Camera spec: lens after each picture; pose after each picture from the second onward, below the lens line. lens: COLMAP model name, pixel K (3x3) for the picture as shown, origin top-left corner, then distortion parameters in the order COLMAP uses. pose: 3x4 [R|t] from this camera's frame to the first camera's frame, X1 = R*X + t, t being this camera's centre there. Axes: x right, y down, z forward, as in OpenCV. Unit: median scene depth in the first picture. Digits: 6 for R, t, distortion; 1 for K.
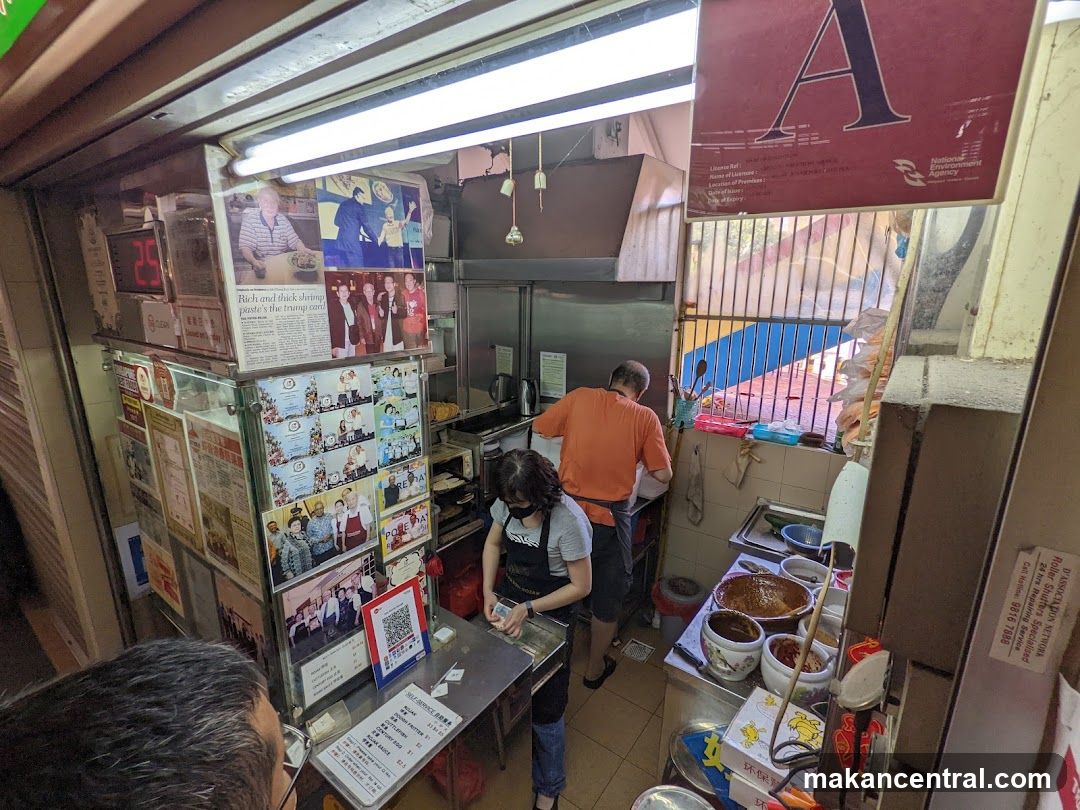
lens RADIAL K [[515.5, 0, 541.2], [0, 515.5, 416.6], [0, 0, 1]] dist [-0.001337, 0.000000]
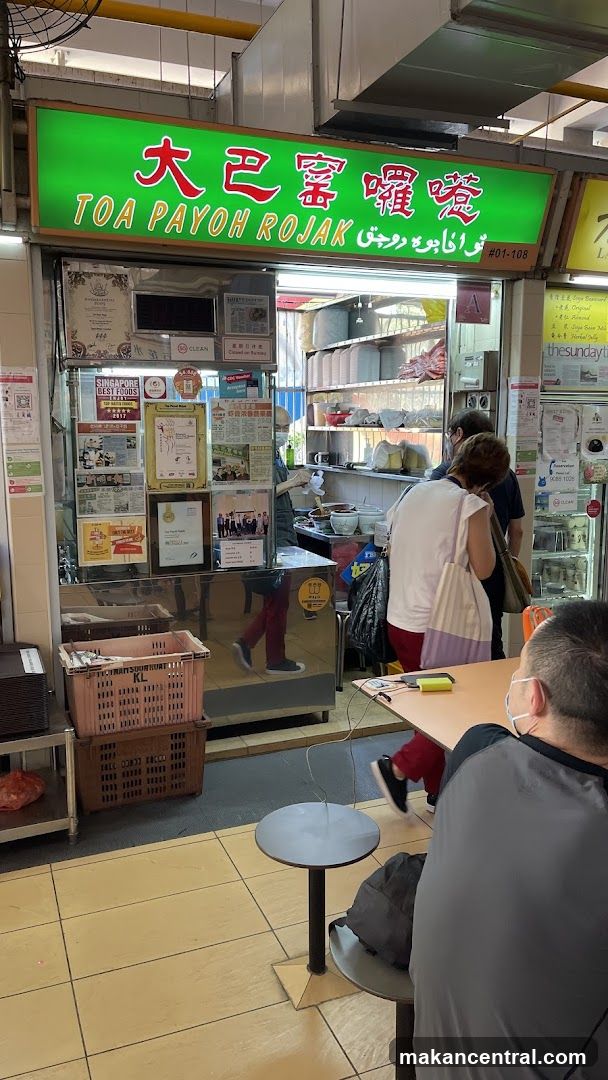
lens RADIAL K [[798.9, 0, 301.7], [0, 798.9, 542.9], [0, 0, 1]] dist [0.067922, -0.092803]
pose [[0.528096, -0.136035, 0.838218, -2.847647], [0.226010, 0.973999, 0.015679, 0.497100], [-0.818556, 0.181166, 0.545110, -0.681810]]
